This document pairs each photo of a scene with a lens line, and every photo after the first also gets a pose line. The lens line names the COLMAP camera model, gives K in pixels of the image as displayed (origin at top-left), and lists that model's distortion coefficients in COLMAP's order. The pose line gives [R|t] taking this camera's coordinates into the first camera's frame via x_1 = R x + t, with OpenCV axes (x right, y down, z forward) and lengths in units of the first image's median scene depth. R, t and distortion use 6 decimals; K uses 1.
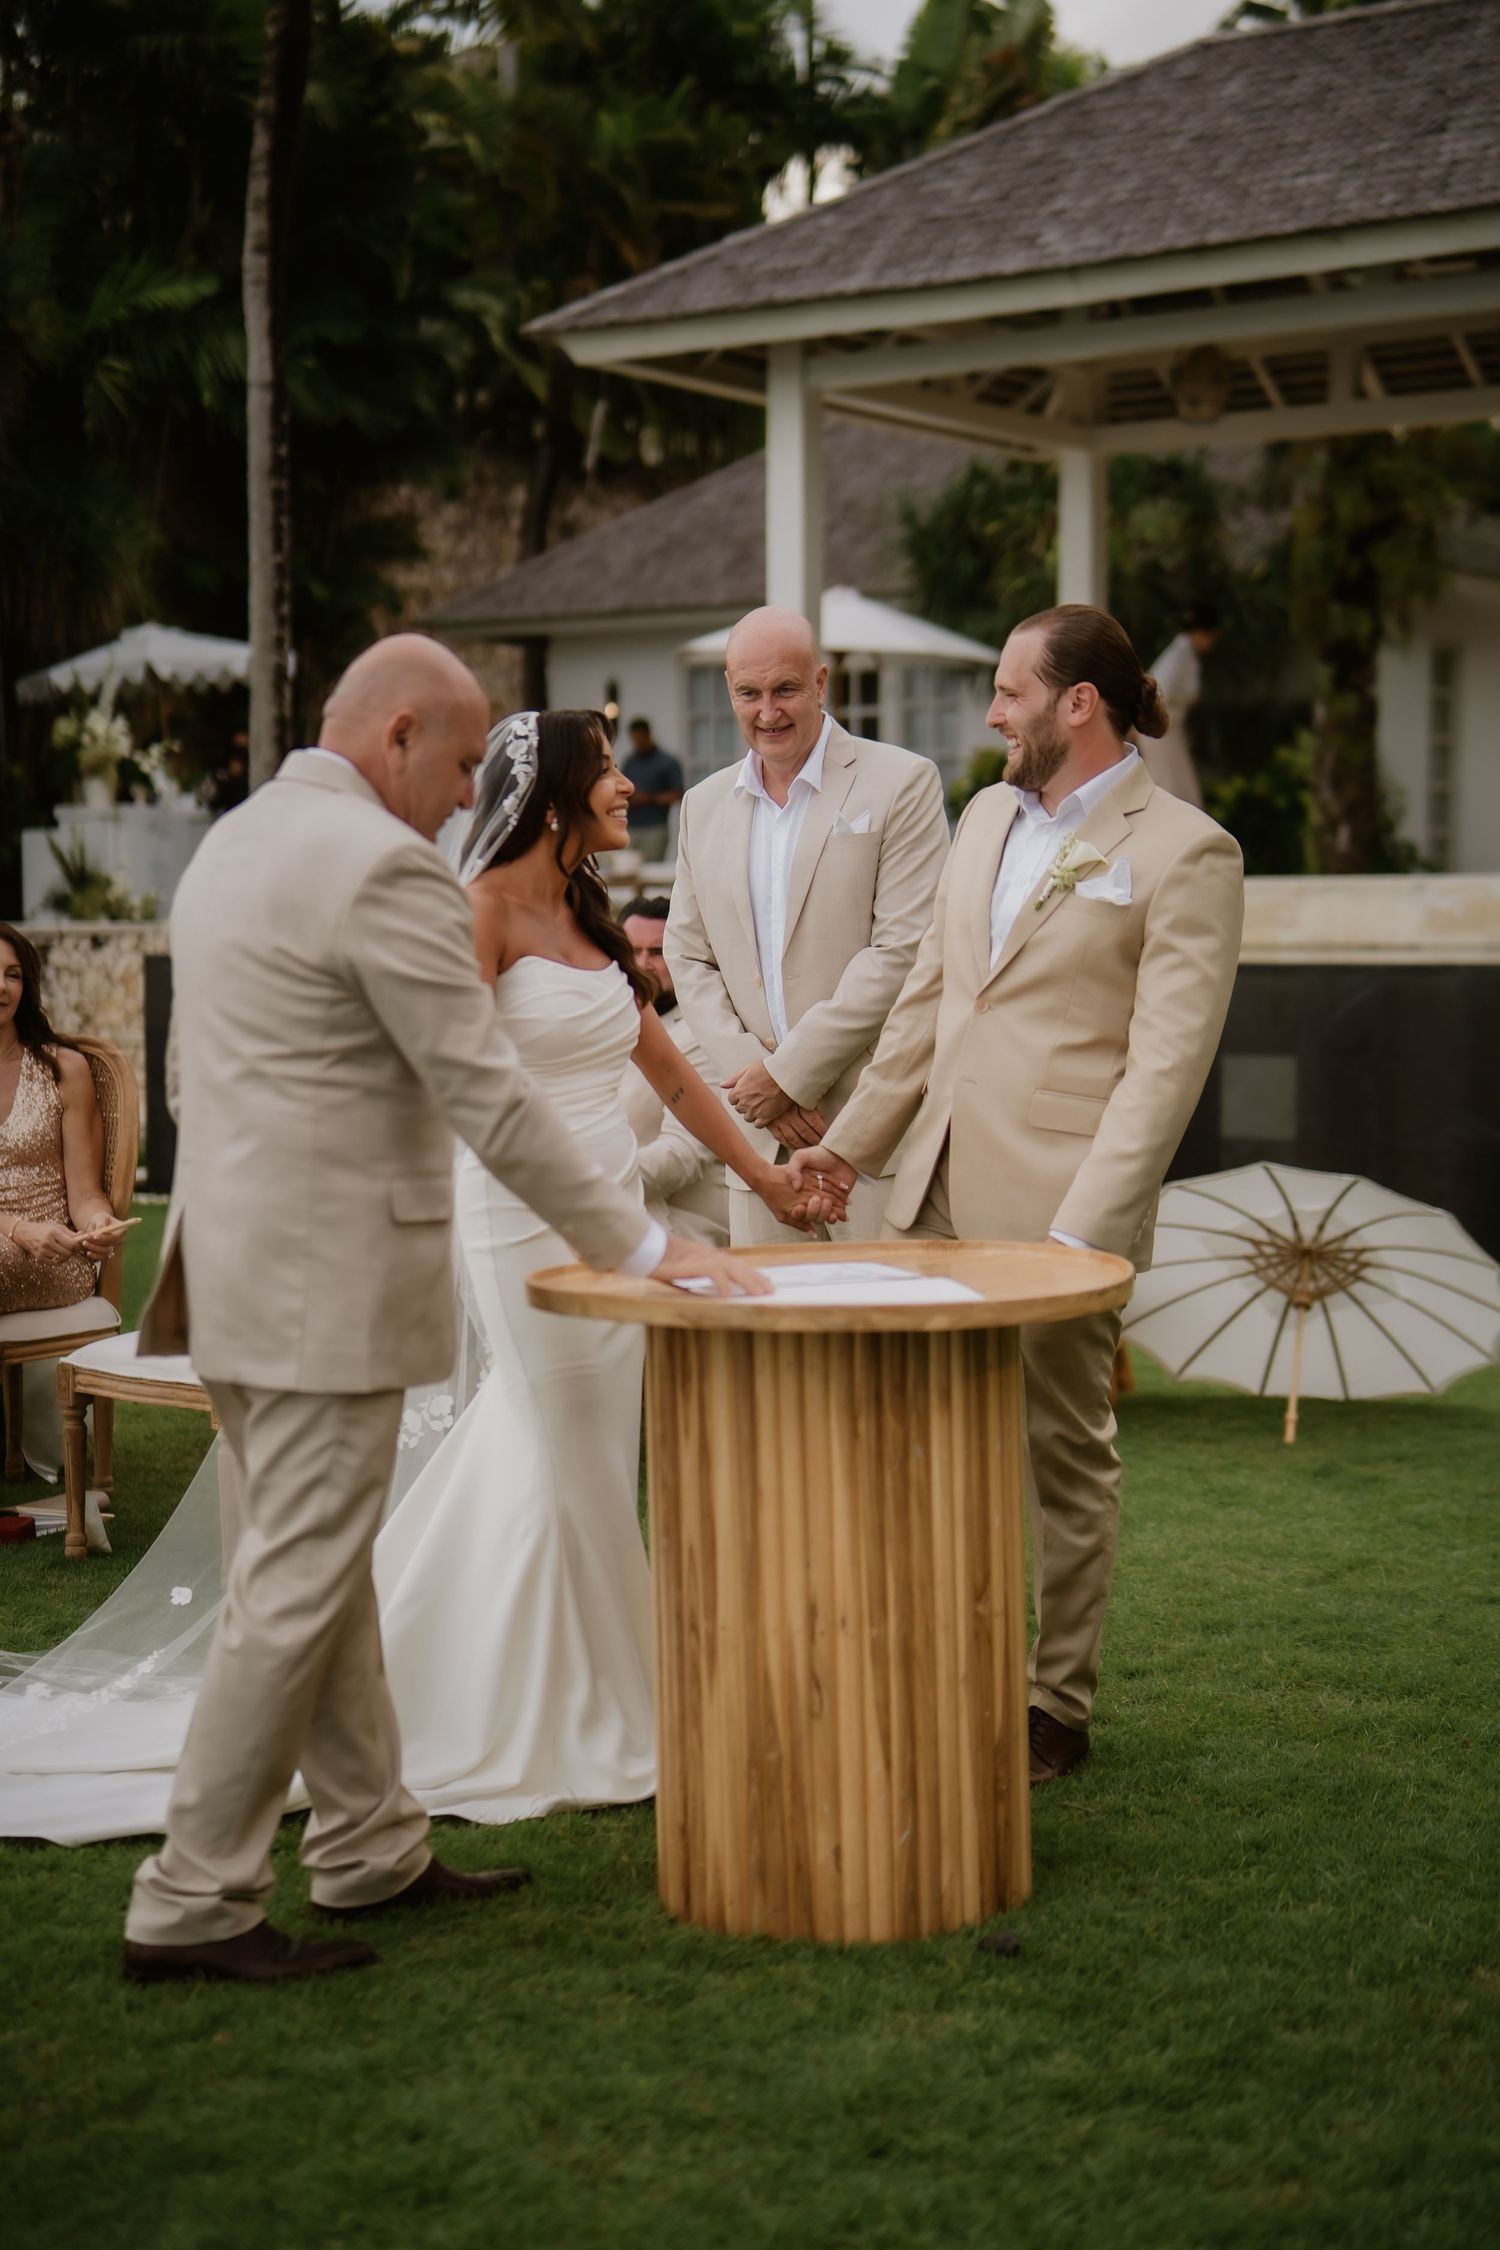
lens RADIAL K [[3298.9, 0, 748.9], [0, 3298.9, 1126.6], [0, 0, 1]] dist [0.013033, -0.055092]
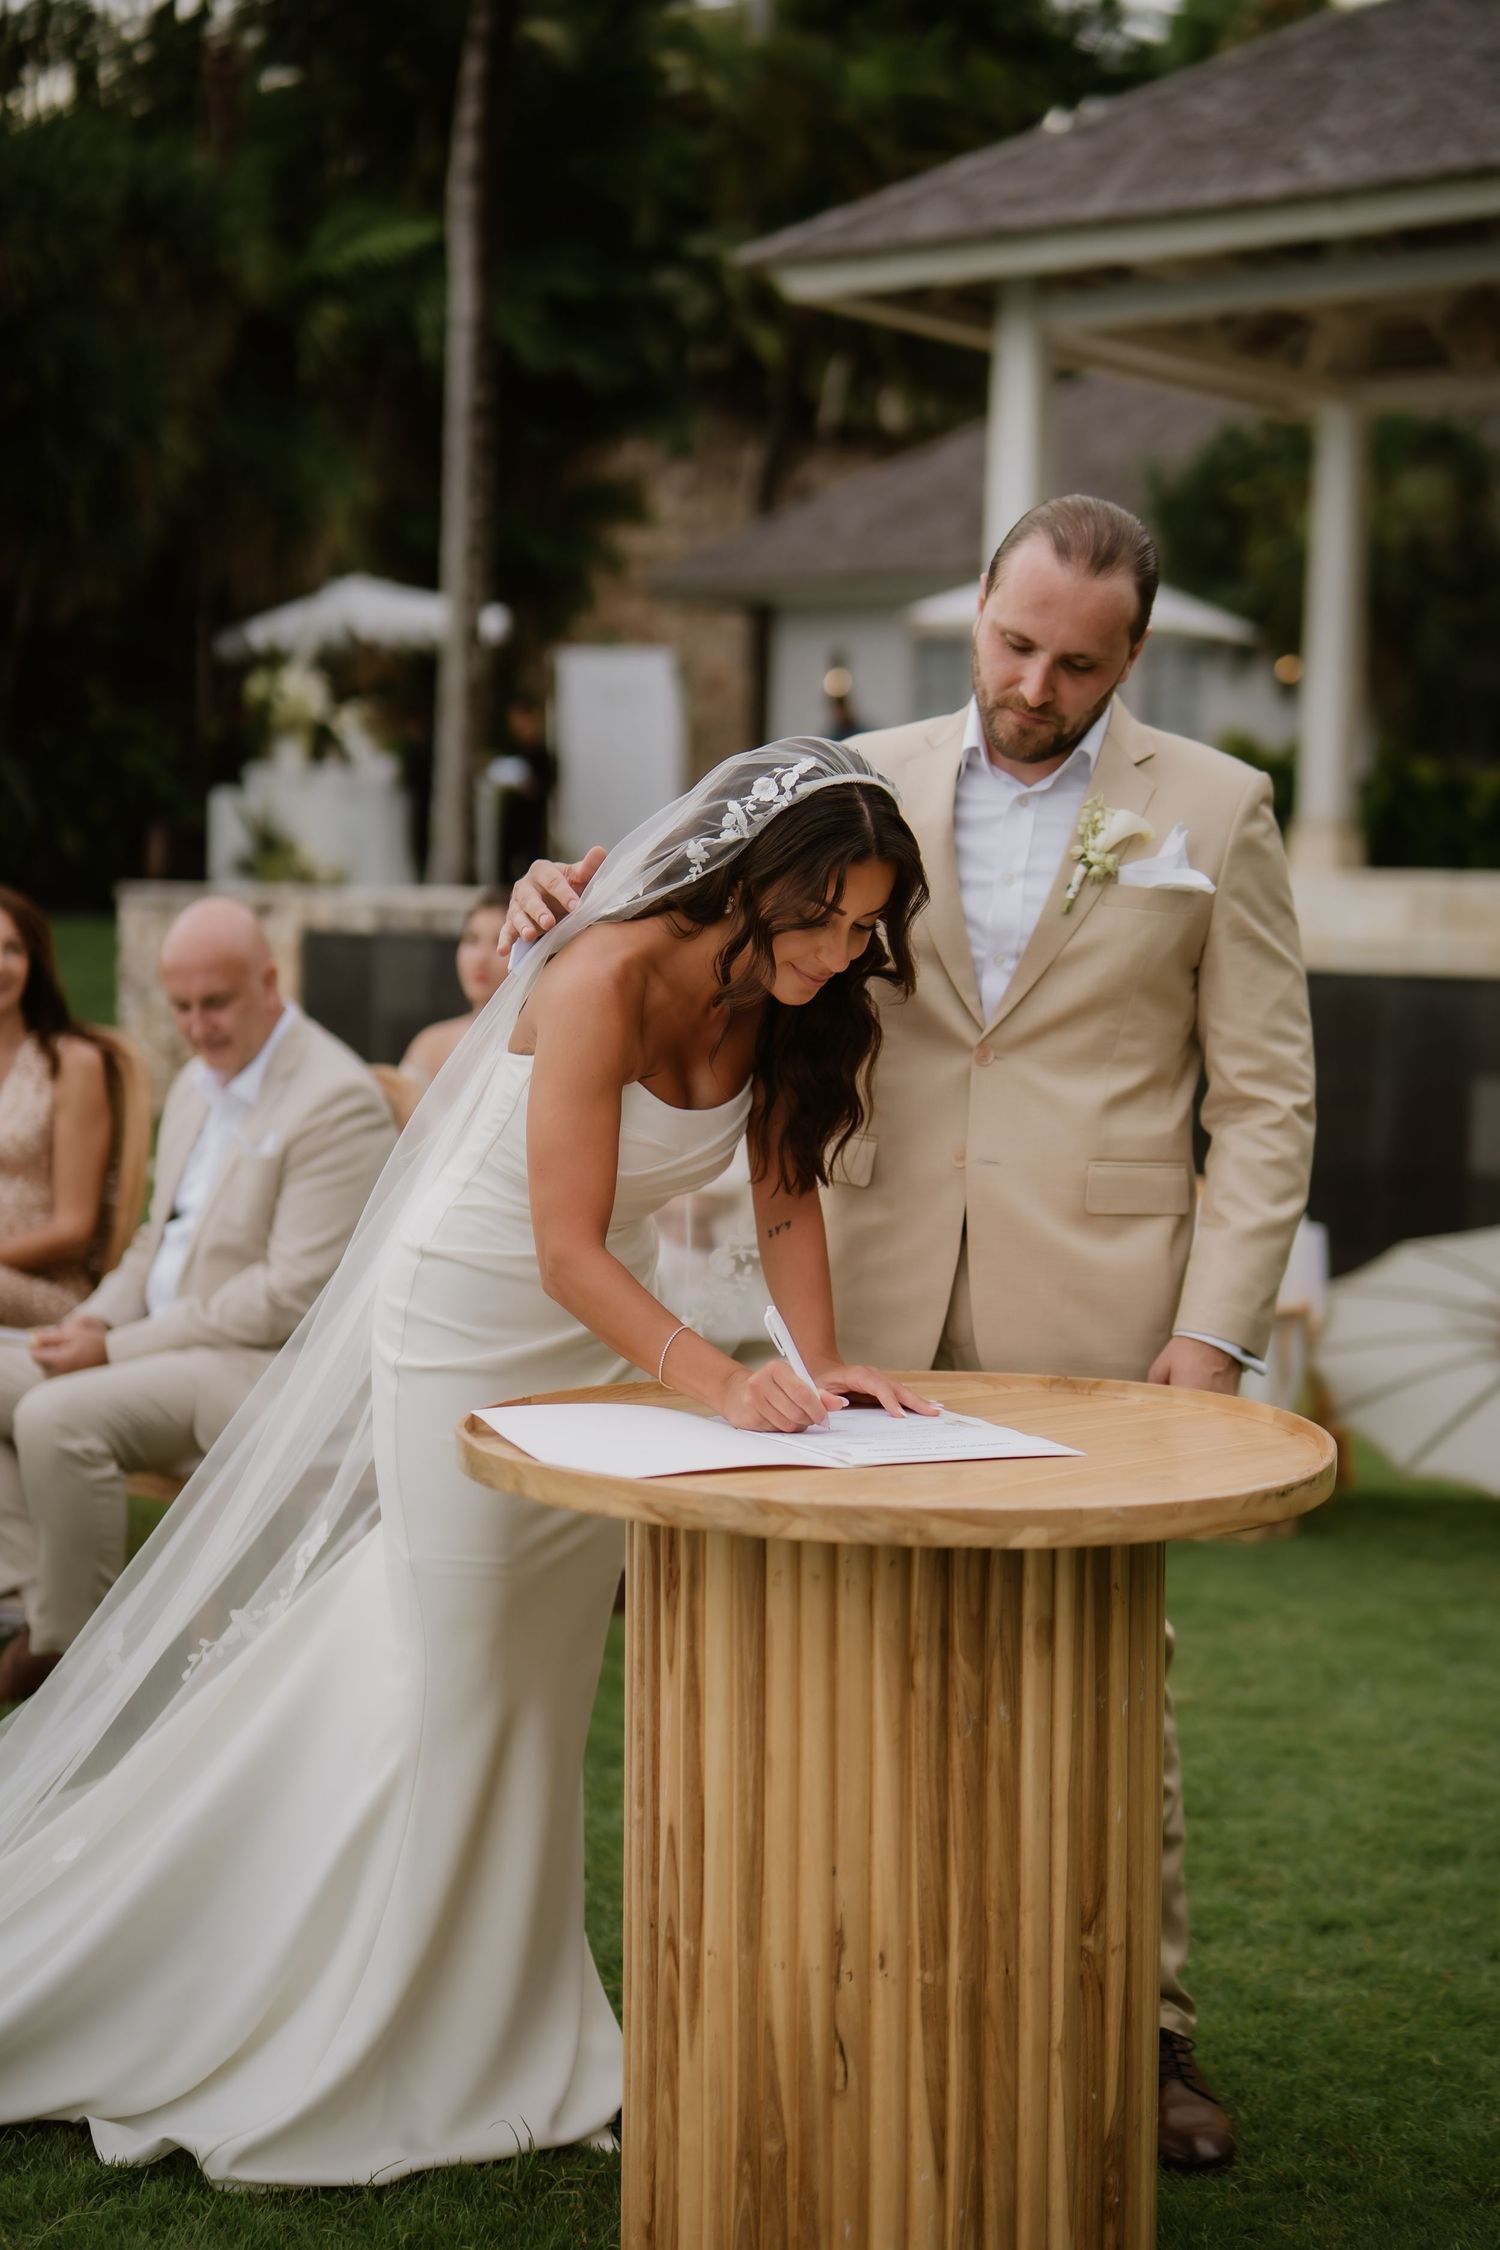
lens RADIAL K [[3298.9, 0, 748.9], [0, 3298.9, 1126.6], [0, 0, 1]] dist [0.013033, -0.055092]
pose [[0.996728, 0.035523, -0.072601, 0.013003], [-0.035120, 0.999360, 0.006821, -0.007225], [0.072797, -0.004249, 0.997338, 0.093985]]
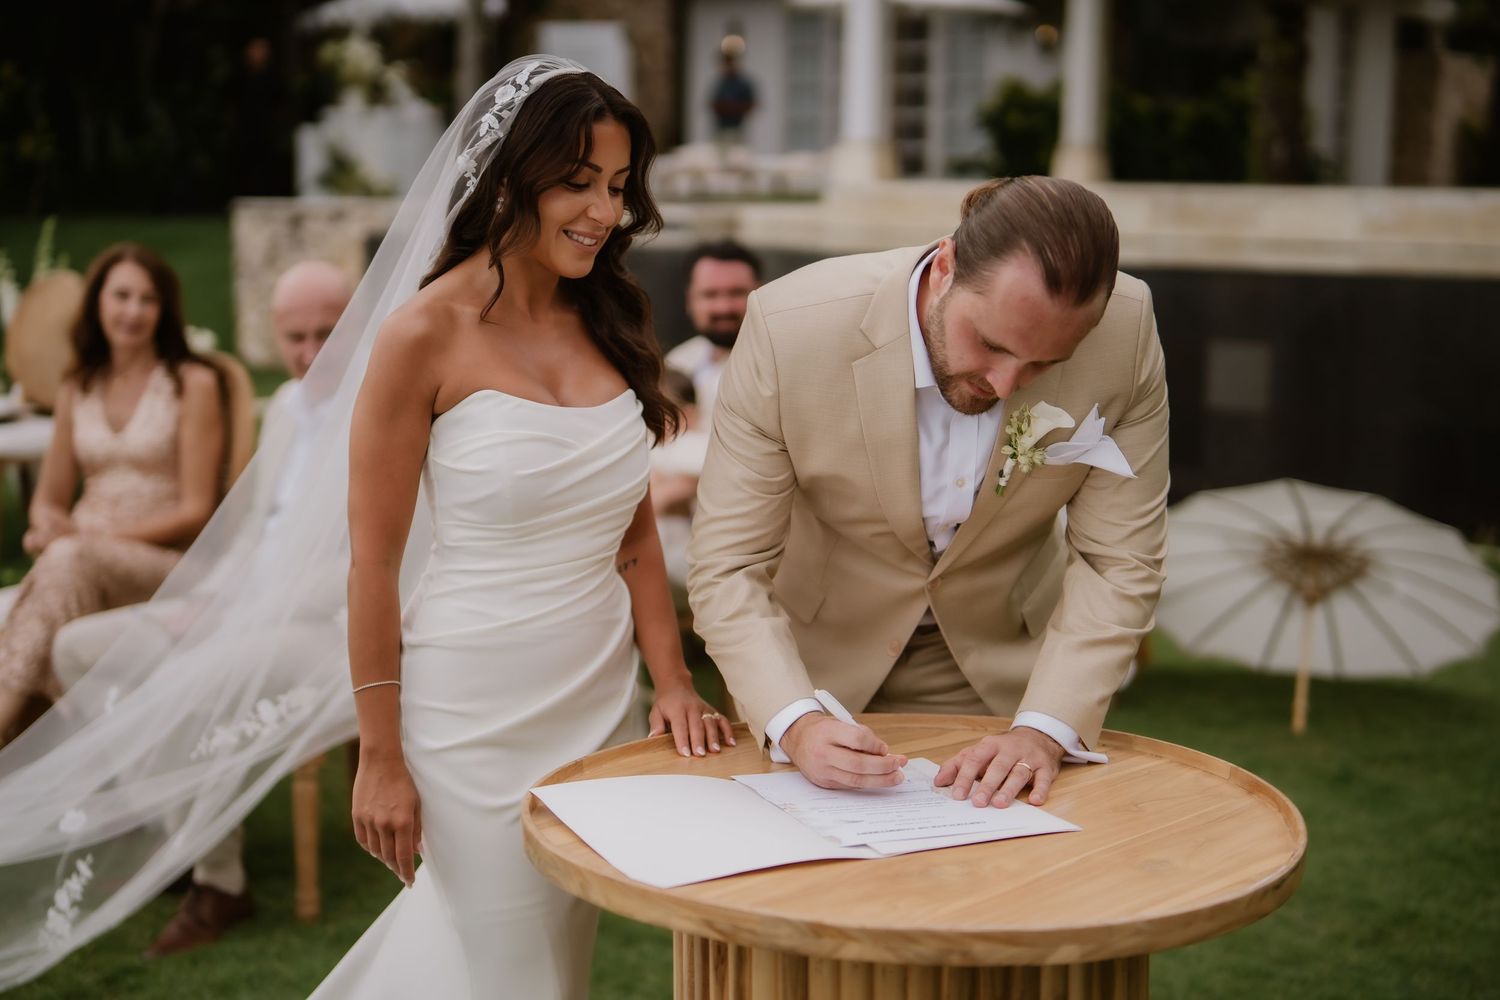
lens RADIAL K [[2185.4, 0, 716.8], [0, 2185.4, 500.4], [0, 0, 1]] dist [0.013888, 0.039779]
pose [[0.998524, 0.026466, -0.047417, 0.000490], [-0.022538, 0.996417, 0.081523, -0.021362], [0.049405, -0.080334, 0.995543, 0.149352]]
